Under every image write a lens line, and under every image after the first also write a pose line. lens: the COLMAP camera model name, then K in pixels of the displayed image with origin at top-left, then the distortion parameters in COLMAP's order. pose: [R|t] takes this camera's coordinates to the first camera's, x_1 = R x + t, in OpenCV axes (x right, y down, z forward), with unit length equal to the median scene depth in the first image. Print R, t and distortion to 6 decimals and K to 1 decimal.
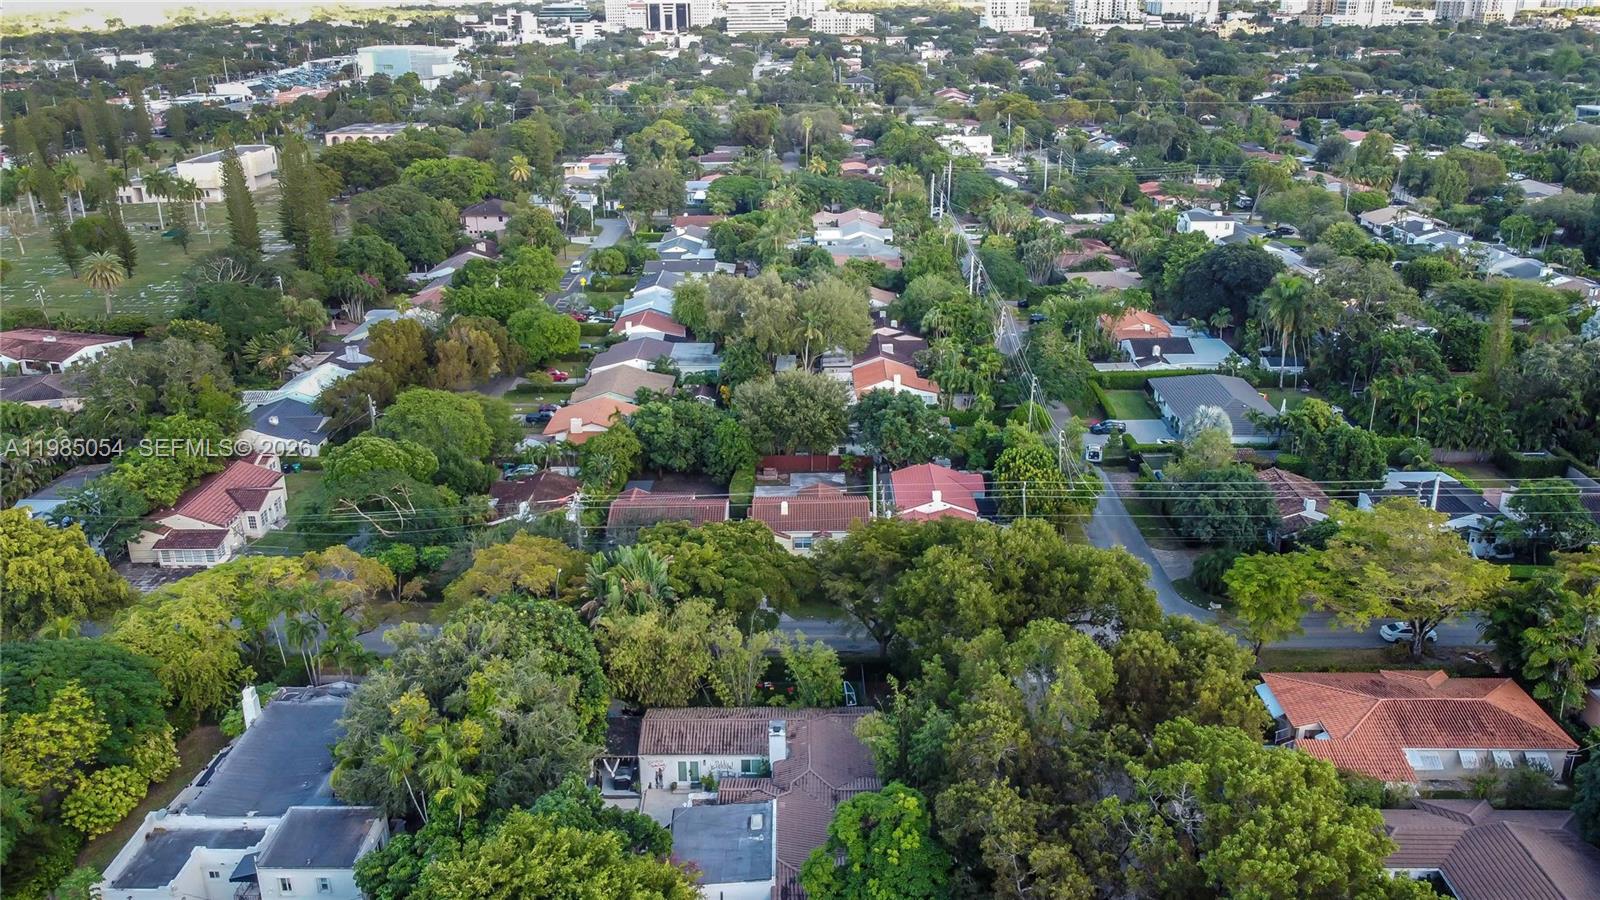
lens RADIAL K [[1251.5, 0, 798.1], [0, 1251.5, 464.8], [0, 0, 1]] dist [0.003887, -0.005121]
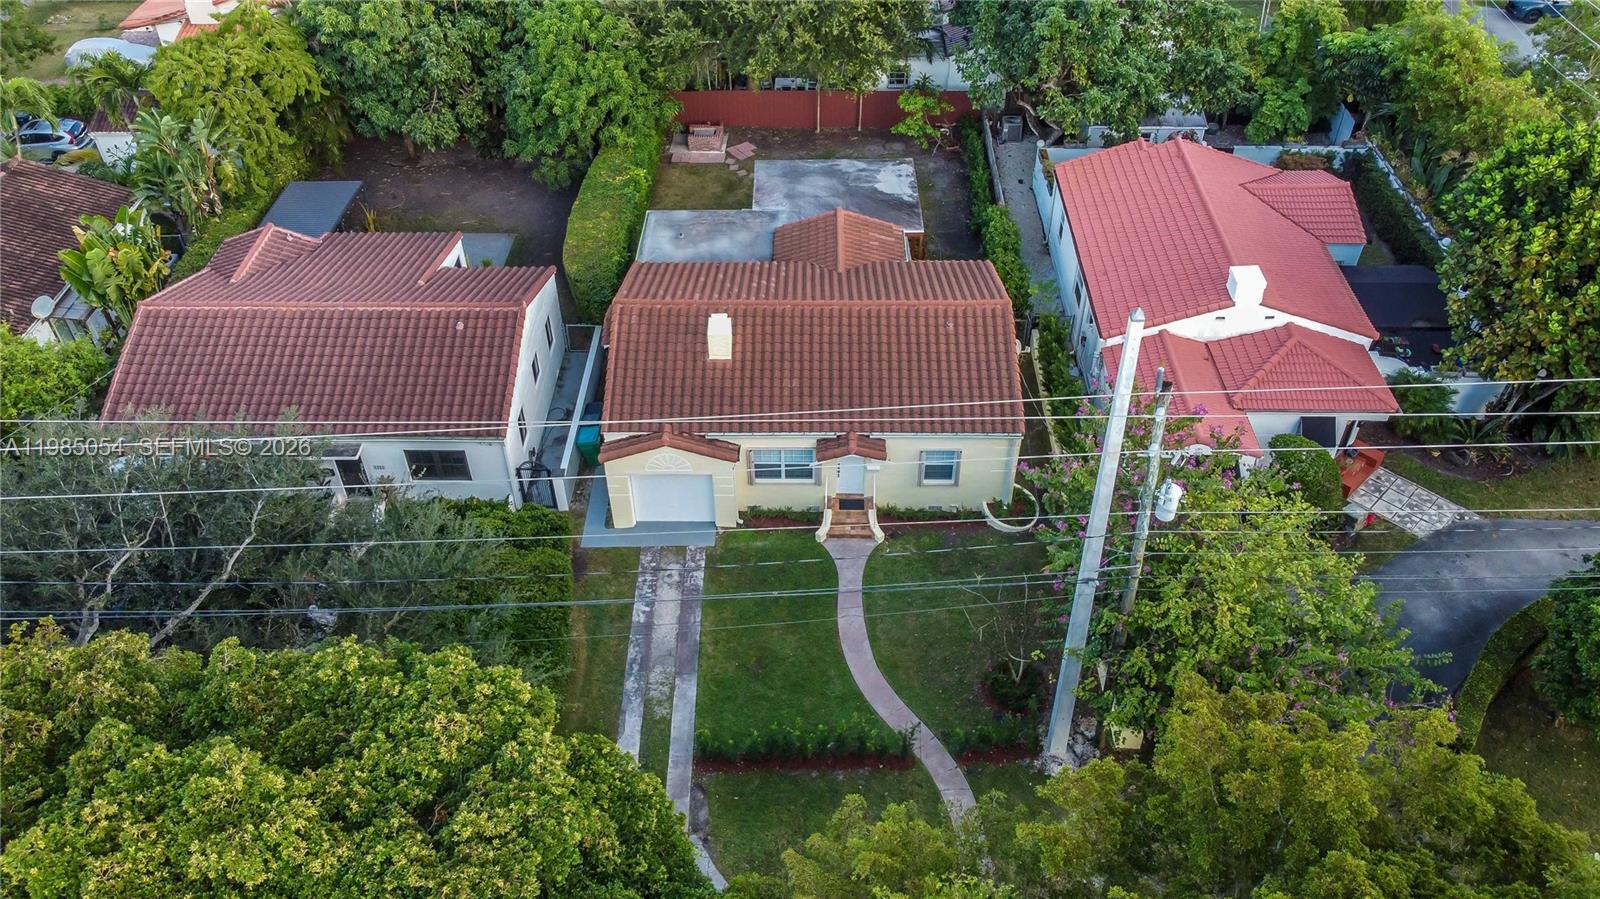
lens RADIAL K [[1251.5, 0, 801.2], [0, 1251.5, 445.4], [0, 0, 1]] dist [0.003887, -0.005121]
pose [[0.999987, 0.000974, -0.005006, 0.007200], [0.000734, 0.943867, 0.330324, -0.028589], [0.005047, -0.330324, 0.943854, 0.563537]]
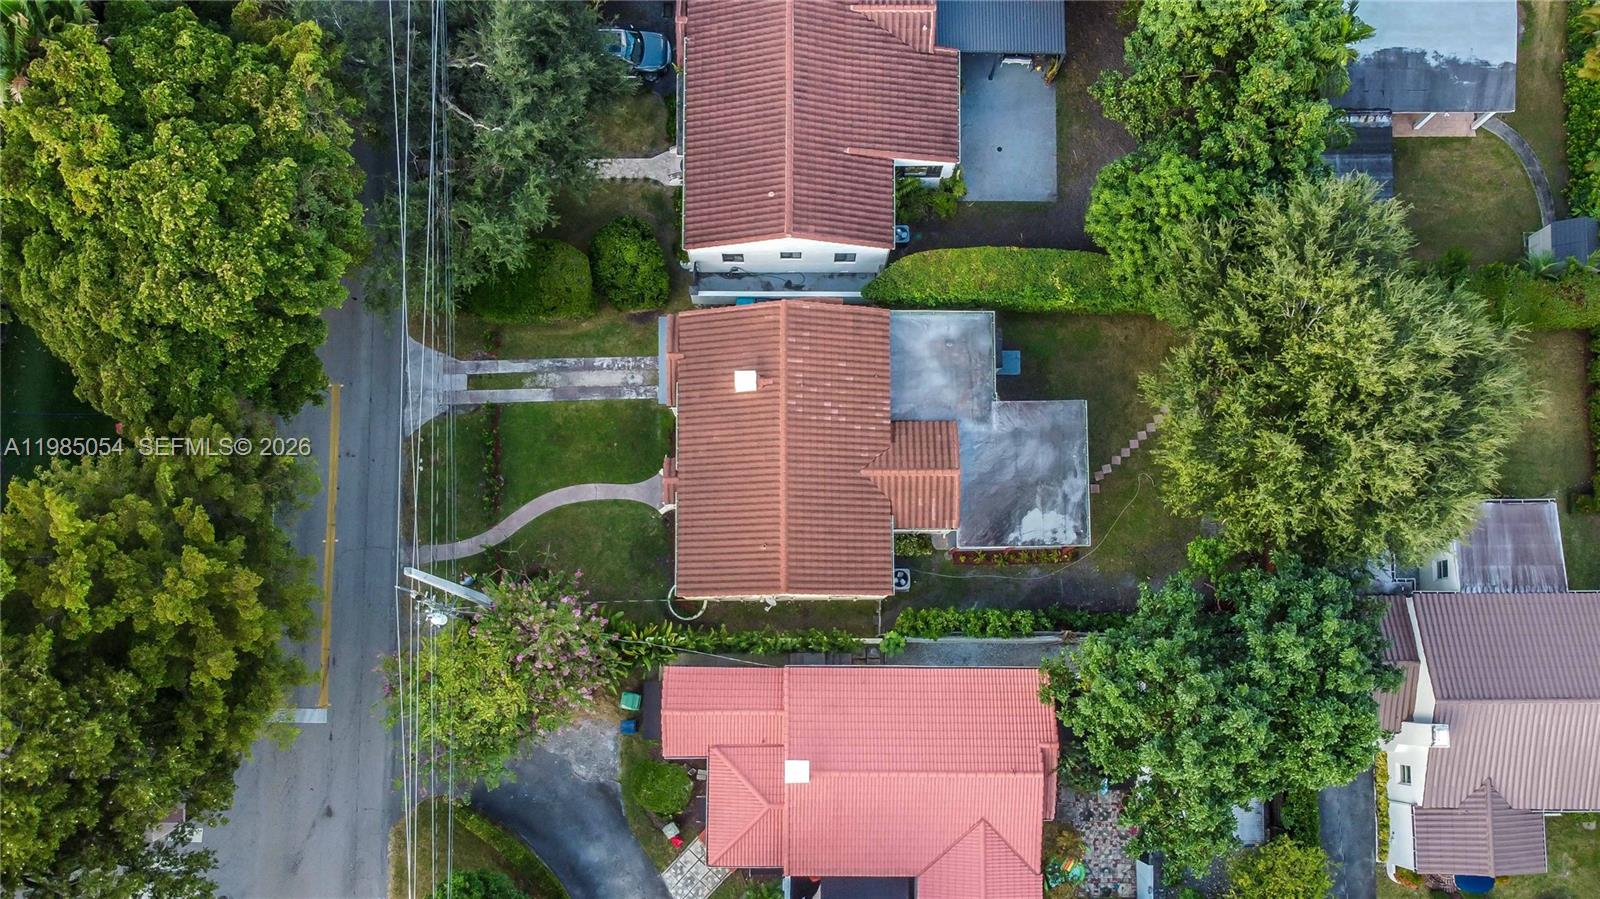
lens RADIAL K [[1251.5, 0, 806.7], [0, 1251.5, 576.6], [0, 0, 1]] dist [0.003887, -0.005121]
pose [[0.006294, 0.996449, -0.083963, 0.066421], [-0.347830, 0.080903, 0.934060, -0.266279], [0.937536, 0.023326, 0.347104, 0.690460]]
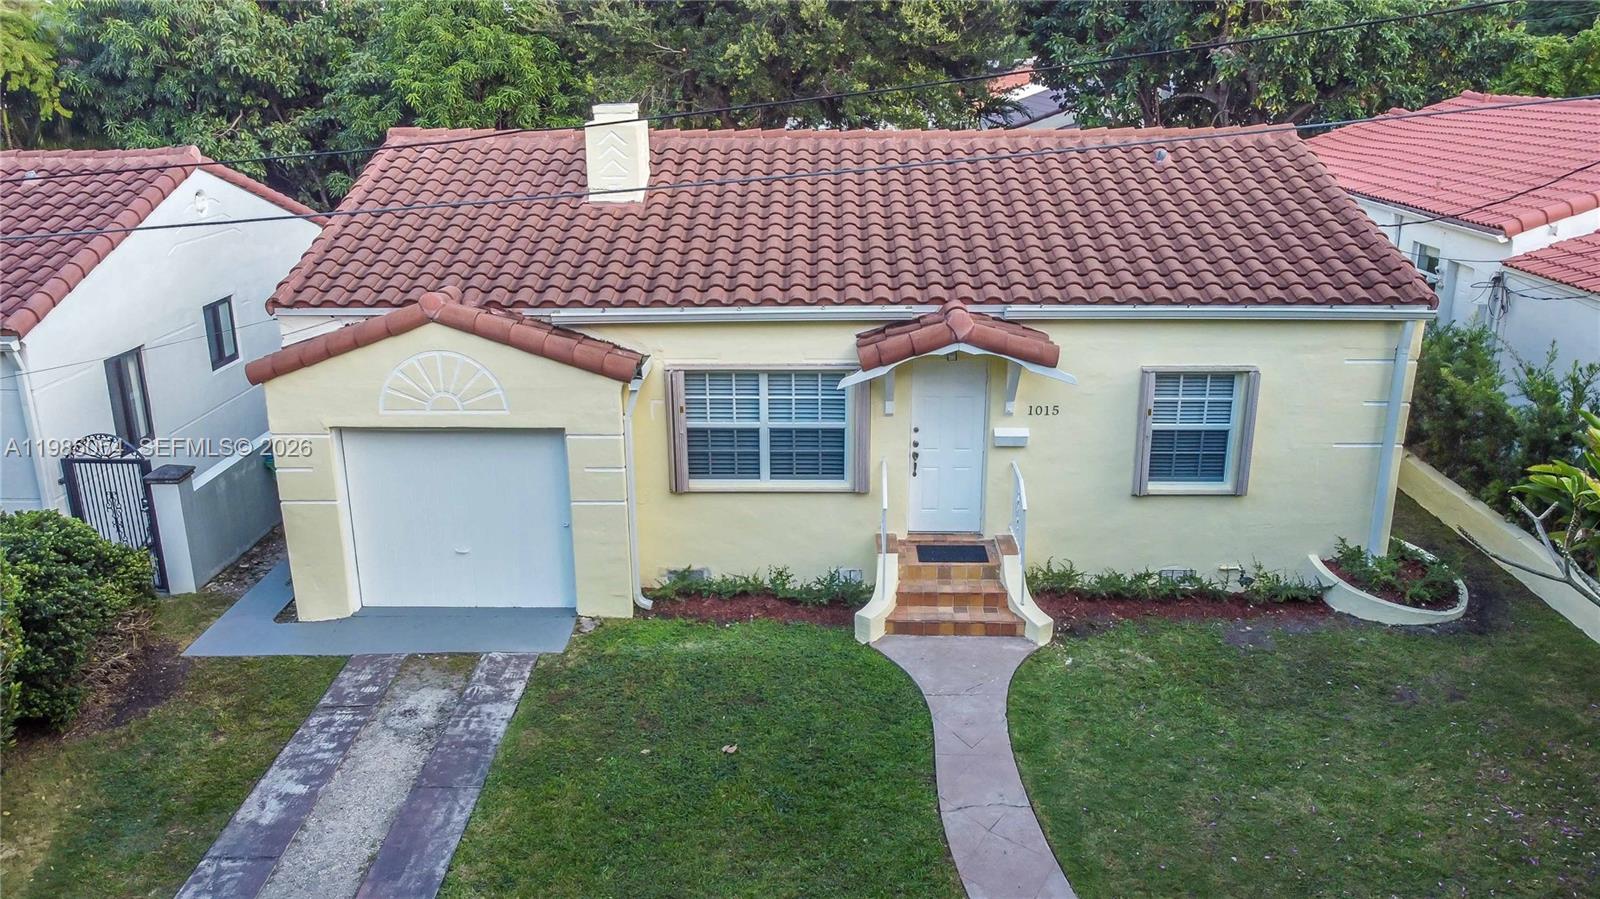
lens RADIAL K [[1251.5, 0, 798.1], [0, 1251.5, 450.4], [0, 0, 1]] dist [0.003887, -0.005121]
pose [[0.999900, 0.006090, -0.012799, 0.006083], [-0.006844, 0.998195, -0.059657, 0.054772], [0.012412, 0.059739, 0.998137, 0.691359]]
